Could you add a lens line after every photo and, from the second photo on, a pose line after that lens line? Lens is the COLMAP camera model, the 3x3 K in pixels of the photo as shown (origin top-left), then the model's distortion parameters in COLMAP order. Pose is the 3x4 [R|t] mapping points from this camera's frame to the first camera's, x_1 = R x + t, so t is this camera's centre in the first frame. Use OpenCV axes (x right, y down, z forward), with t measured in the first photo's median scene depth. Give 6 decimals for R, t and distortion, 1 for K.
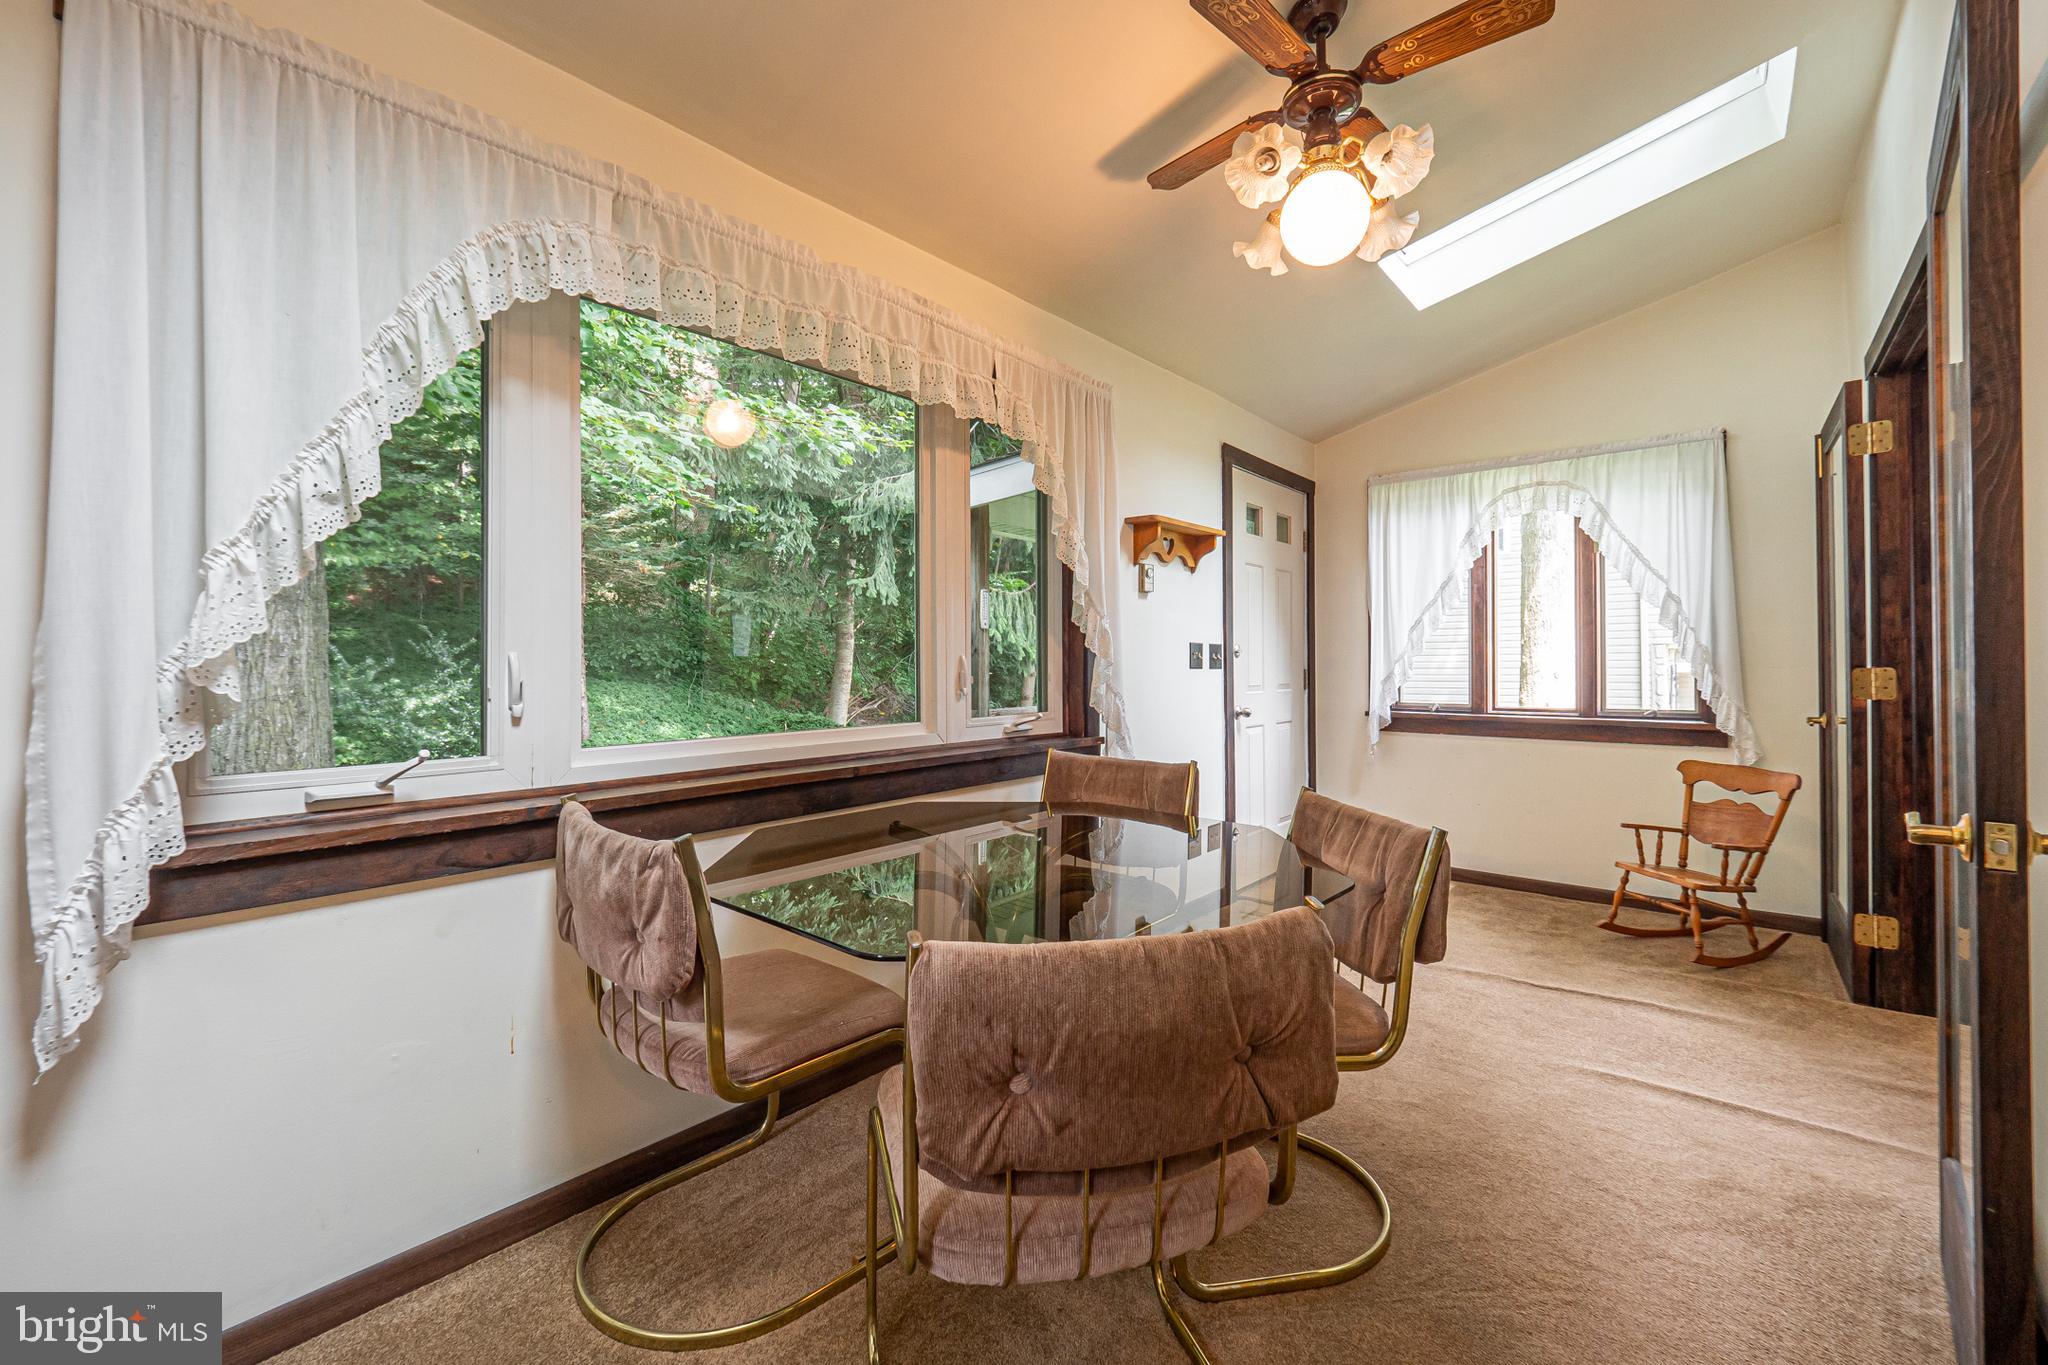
lens RADIAL K [[860.3, 0, 1025.6], [0, 860.3, 665.4], [0, 0, 1]] dist [0.001876, -0.006090]
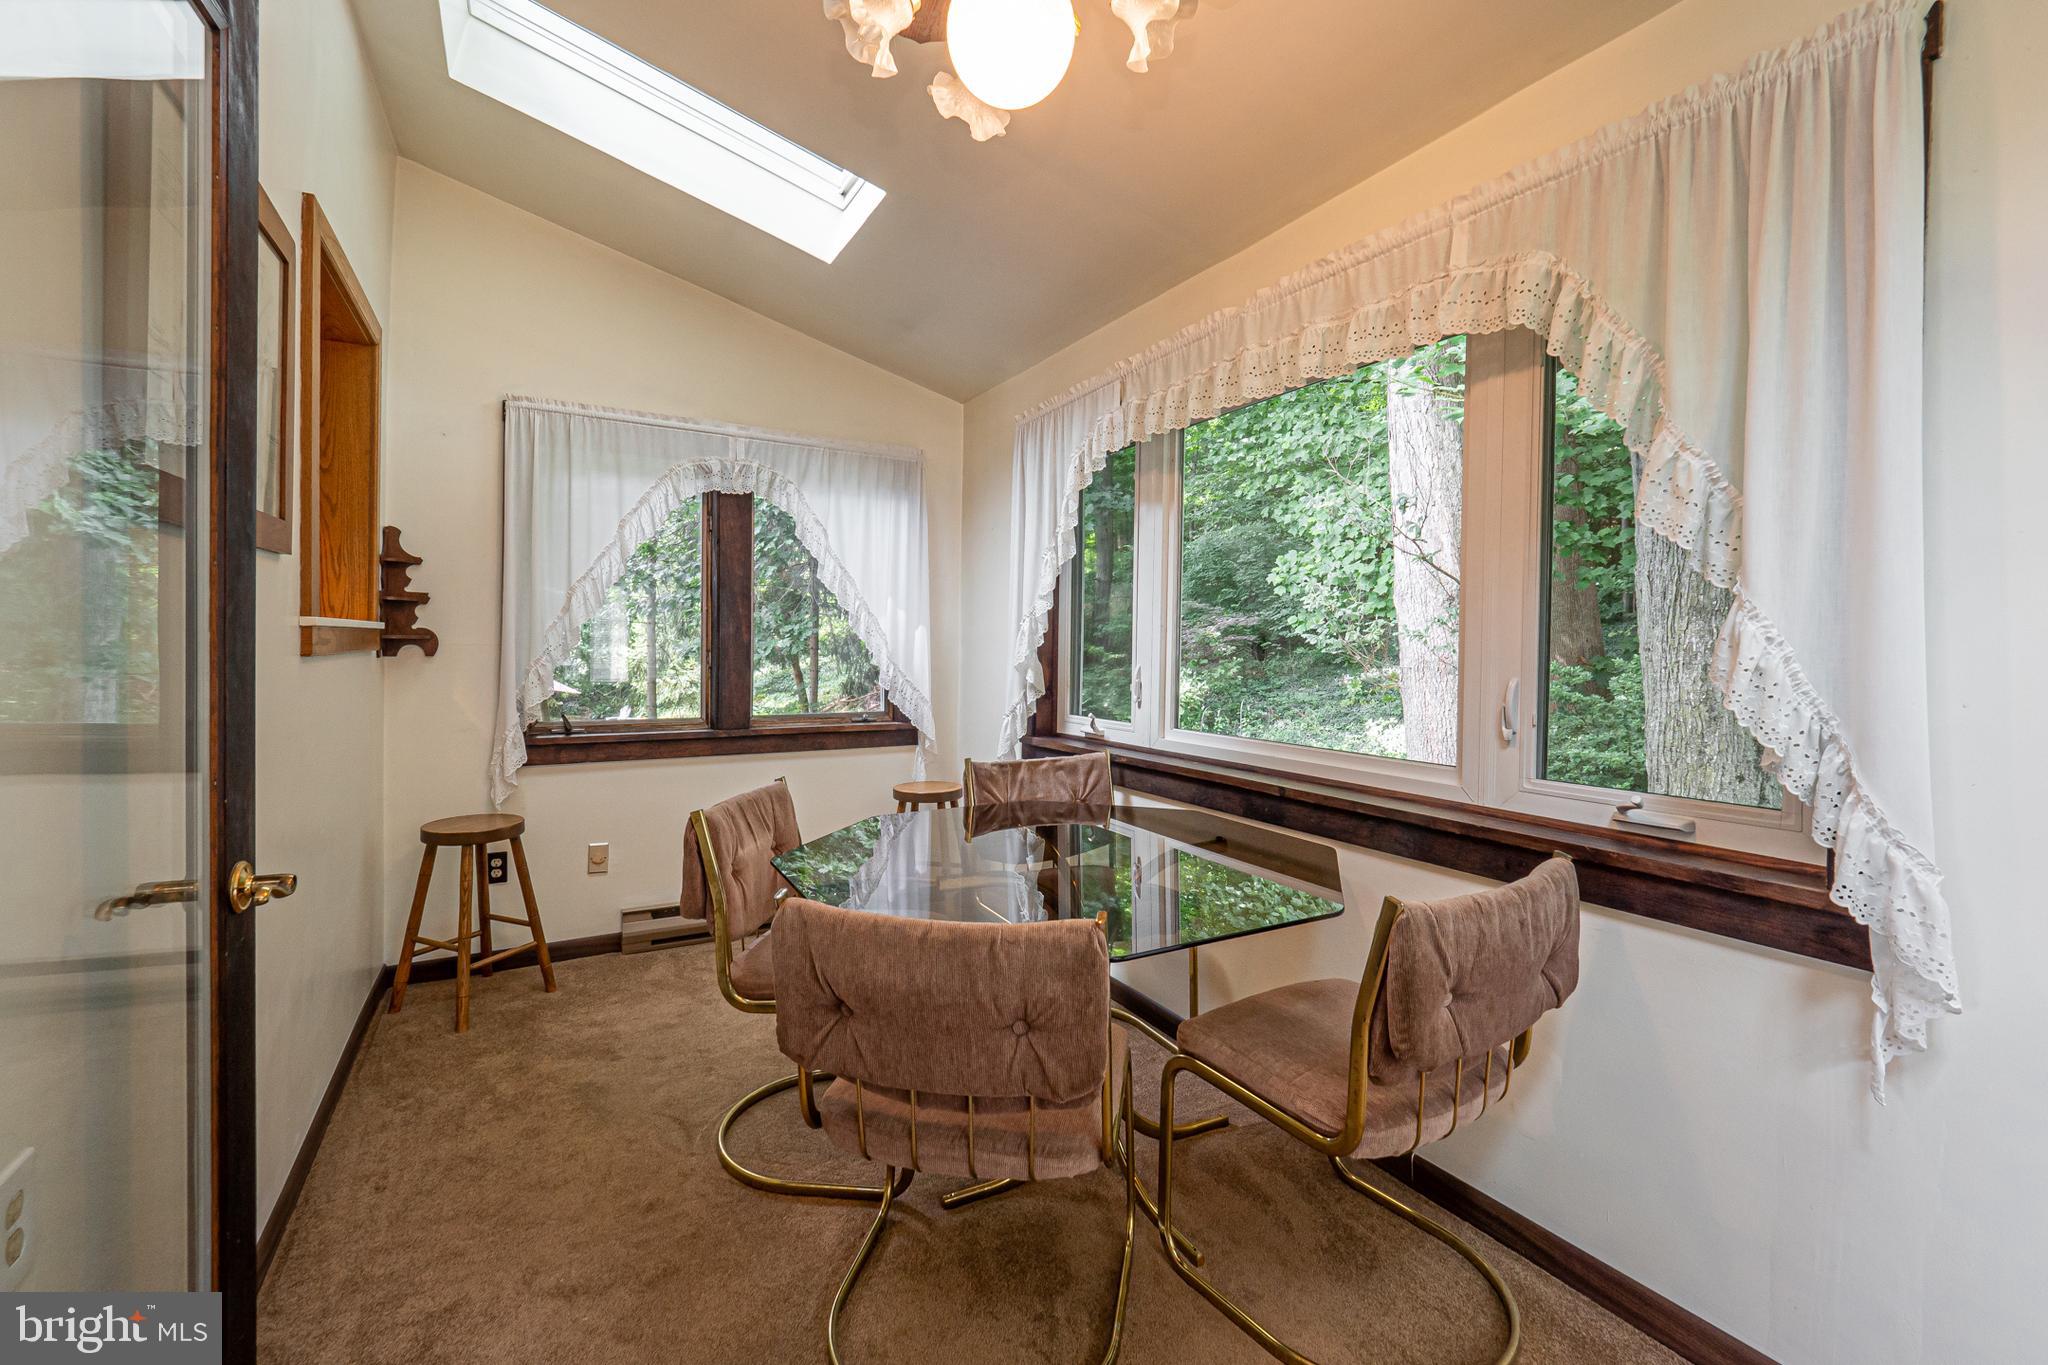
lens RADIAL K [[860.3, 0, 1019.7], [0, 860.3, 665.0], [0, 0, 1]] dist [0.001876, -0.006090]
pose [[-0.351386, 0.018898, -0.936040, 0.457585], [-0.019684, 0.999426, 0.027567, -0.022435], [0.936024, 0.028112, -0.350813, 0.593781]]
